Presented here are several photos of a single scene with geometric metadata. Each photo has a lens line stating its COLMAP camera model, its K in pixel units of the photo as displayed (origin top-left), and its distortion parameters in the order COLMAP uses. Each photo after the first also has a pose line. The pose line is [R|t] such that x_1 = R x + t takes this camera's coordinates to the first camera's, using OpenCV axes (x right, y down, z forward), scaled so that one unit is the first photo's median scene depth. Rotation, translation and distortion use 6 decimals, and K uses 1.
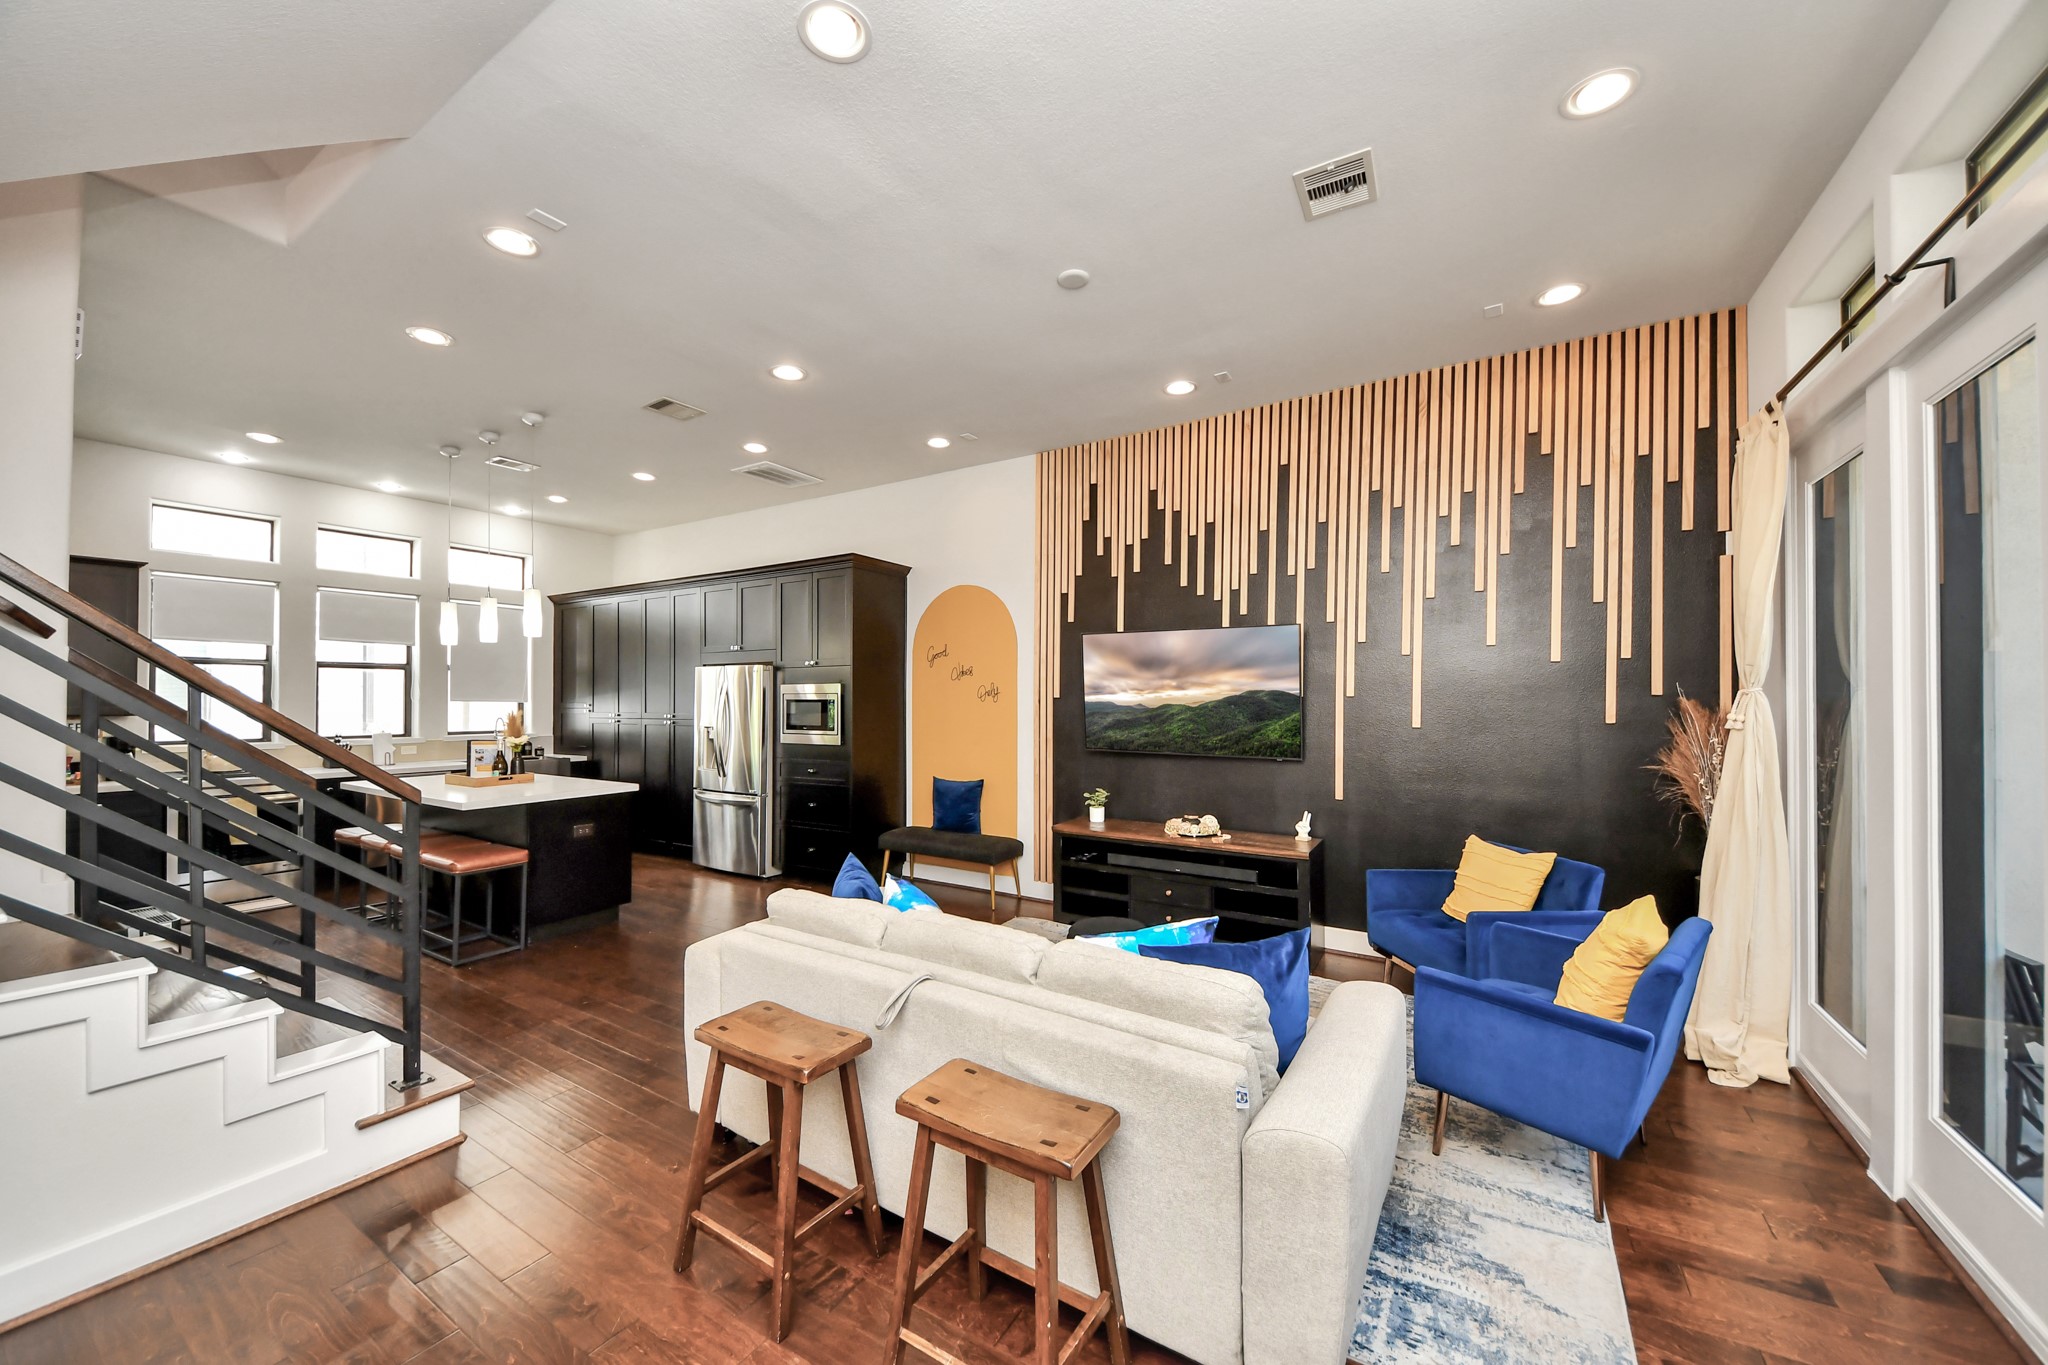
lens RADIAL K [[739.4, 0, 1032.2], [0, 739.4, 692.4], [0, 0, 1]] dist [0.024129, -0.000048]
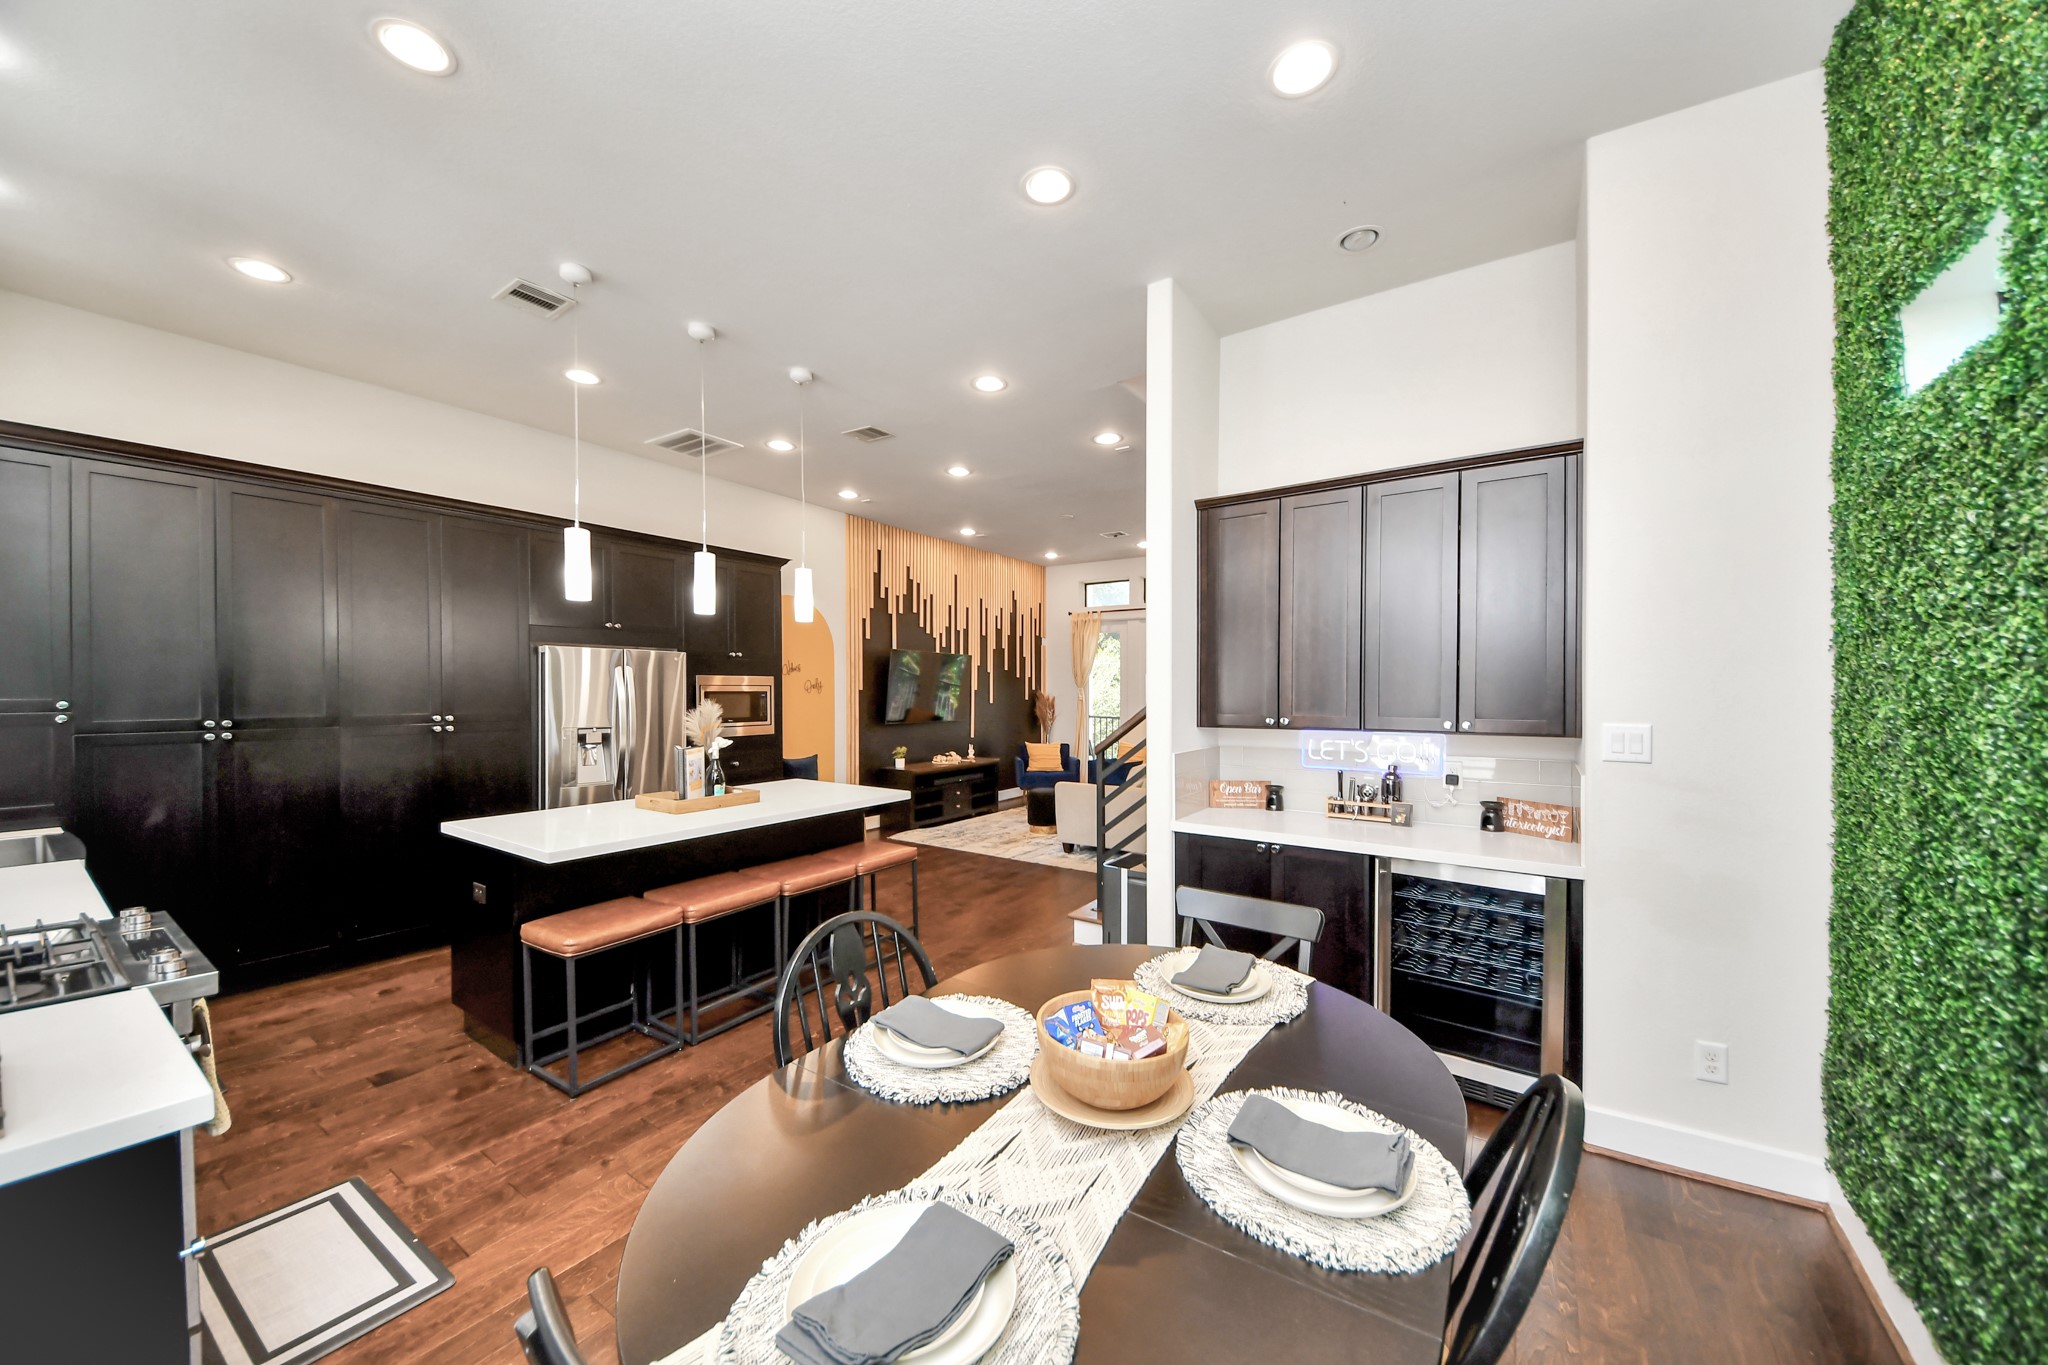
lens RADIAL K [[731.5, 0, 1045.5], [0, 731.5, 696.9], [0, 0, 1]] dist [0.001391, -0.011253]
pose [[0.002140, -0.010438, 0.999943, -1.494747], [-0.016122, 0.999815, 0.010471, -0.000278], [-0.999868, -0.016144, 0.001972, 0.682059]]
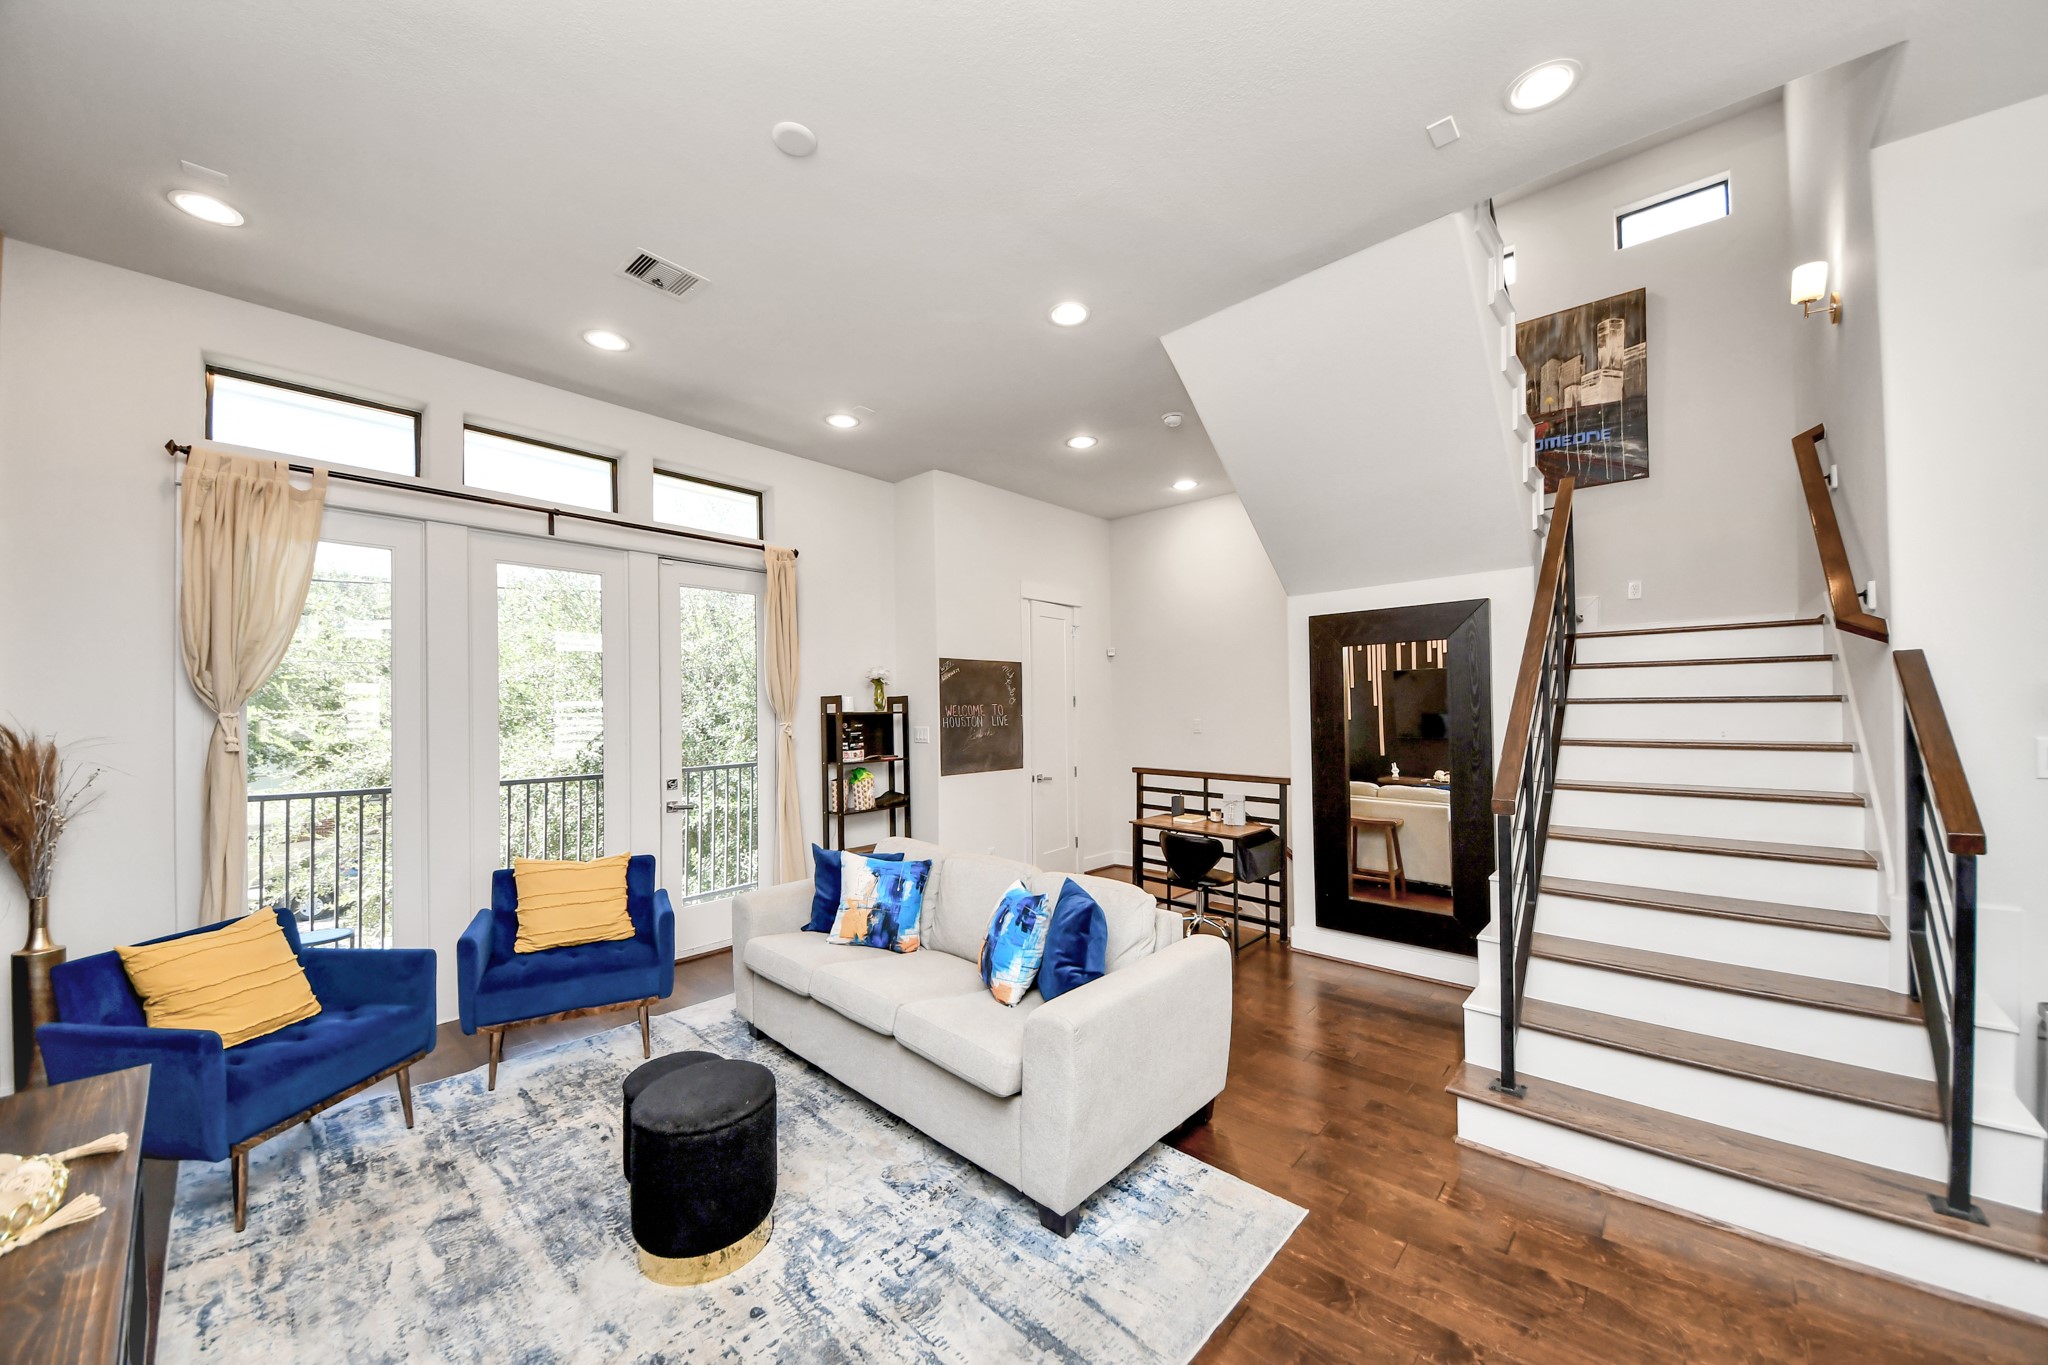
lens RADIAL K [[737.6, 0, 1012.0], [0, 737.6, 696.6], [0, 0, 1]] dist [0.022247, -0.018519]
pose [[-0.986326, 0.008198, 0.164599, -0.183175], [0.003020, 0.999493, -0.031683, 0.006049], [-0.164775, -0.030752, -0.985852, 1.080235]]
